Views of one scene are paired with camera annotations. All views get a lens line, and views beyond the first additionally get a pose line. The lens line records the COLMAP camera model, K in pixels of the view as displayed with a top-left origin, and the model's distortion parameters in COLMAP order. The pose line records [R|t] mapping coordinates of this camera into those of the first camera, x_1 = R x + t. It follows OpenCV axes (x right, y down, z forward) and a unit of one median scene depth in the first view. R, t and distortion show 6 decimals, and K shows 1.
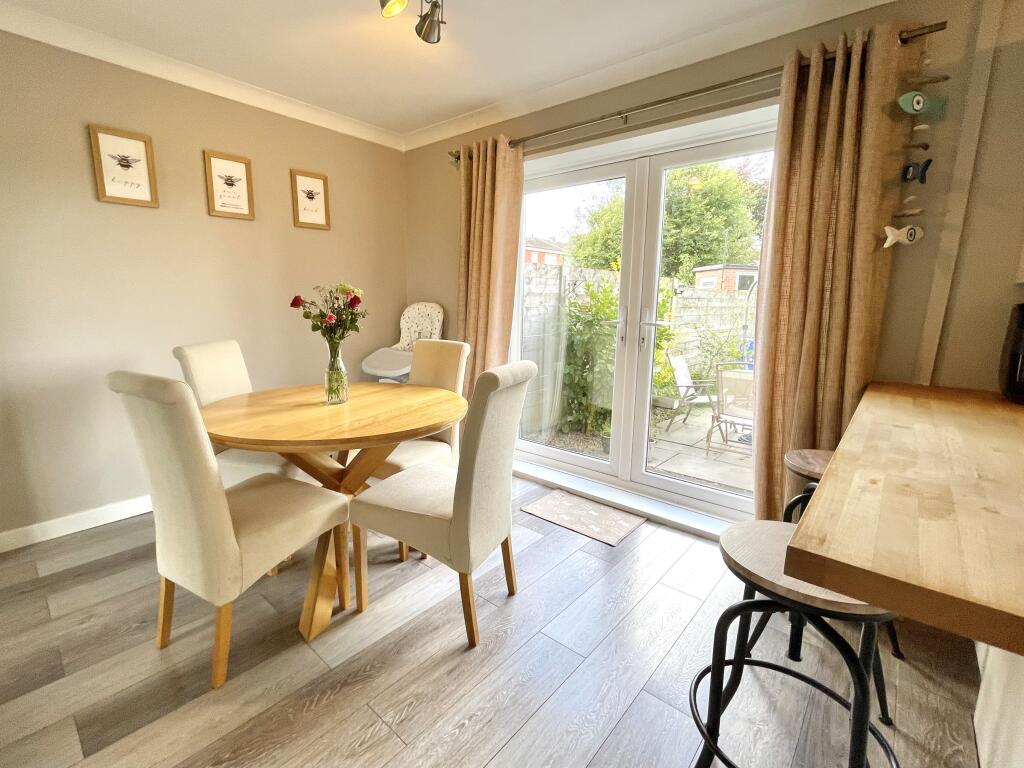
lens RADIAL K [[466.3, 0, 511.8], [0, 466.3, 379.3], [0, 0, 1]] dist [-0.001449, -0.000405]
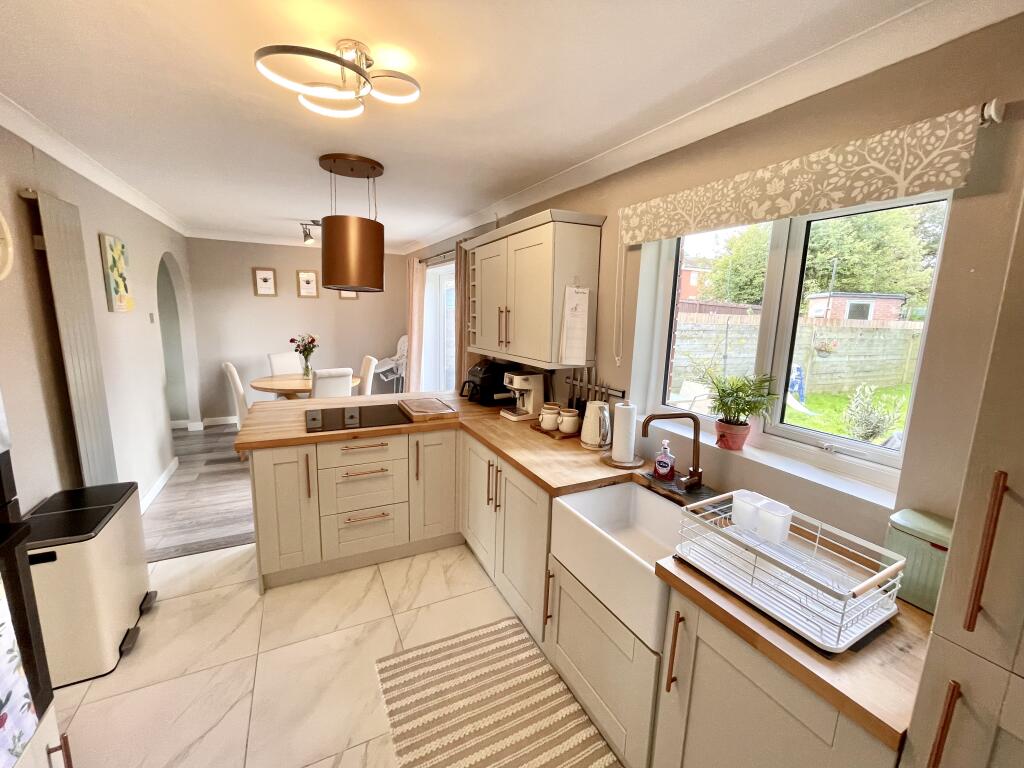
lens RADIAL K [[416.3, 0, 513.9], [0, 416.3, 382.6], [0, 0, 1]] dist [0.001639, 0.000033]
pose [[0.925725, 0.084254, -0.368693, 0.144111], [-0.086111, 0.996220, 0.011448, -0.005548], [0.368264, 0.021151, 0.929481, -0.066464]]
